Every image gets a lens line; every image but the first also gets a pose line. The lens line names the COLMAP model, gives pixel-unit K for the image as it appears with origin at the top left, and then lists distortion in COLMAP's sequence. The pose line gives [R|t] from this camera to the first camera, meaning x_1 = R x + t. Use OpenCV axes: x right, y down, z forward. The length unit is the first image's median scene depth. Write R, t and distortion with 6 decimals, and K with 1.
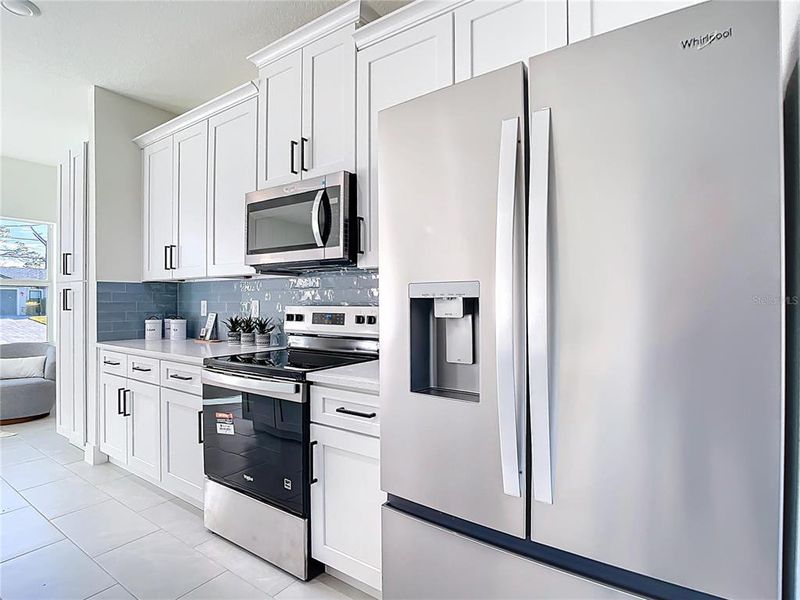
lens RADIAL K [[424.0, 0, 401.9], [0, 424.0, 288.2], [0, 0, 1]] dist [-0.042602, 0.013995]
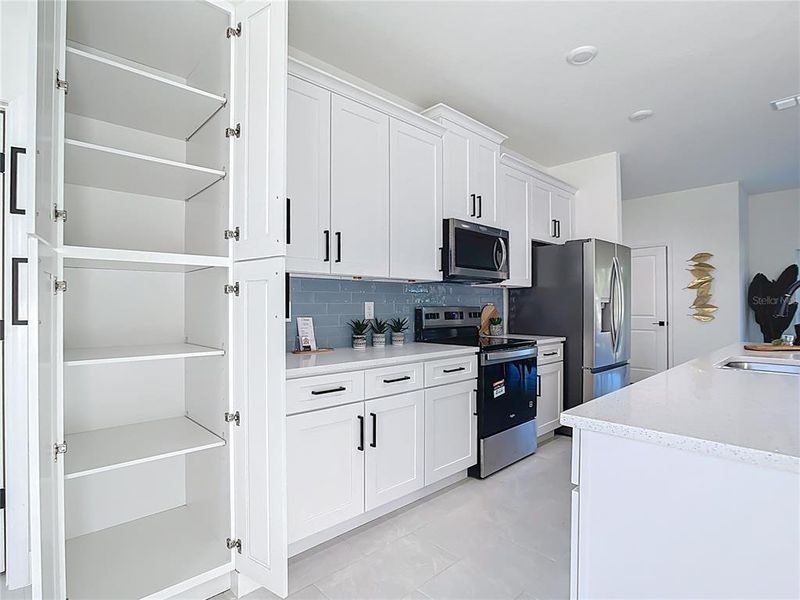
lens RADIAL K [[424.0, 0, 401.9], [0, 424.0, 288.2], [0, 0, 1]] dist [-0.042602, 0.013995]
pose [[0.207196, 0.039349, 0.977508, -1.749337], [-0.034592, 0.998861, -0.032876, 0.035181], [-0.977688, -0.027002, 0.208321, 0.940405]]
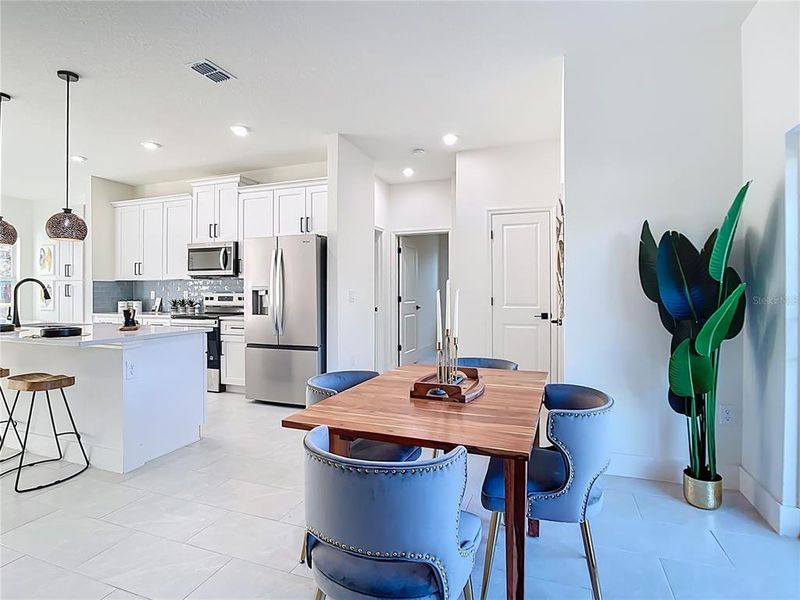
lens RADIAL K [[424.0, 0, 401.9], [0, 424.0, 288.2], [0, 0, 1]] dist [-0.042602, 0.013995]
pose [[0.966792, 0.003502, 0.255541, 0.185930], [-0.008400, 0.999801, 0.018080, -0.038550], [-0.255427, -0.019626, 0.966629, -1.605887]]
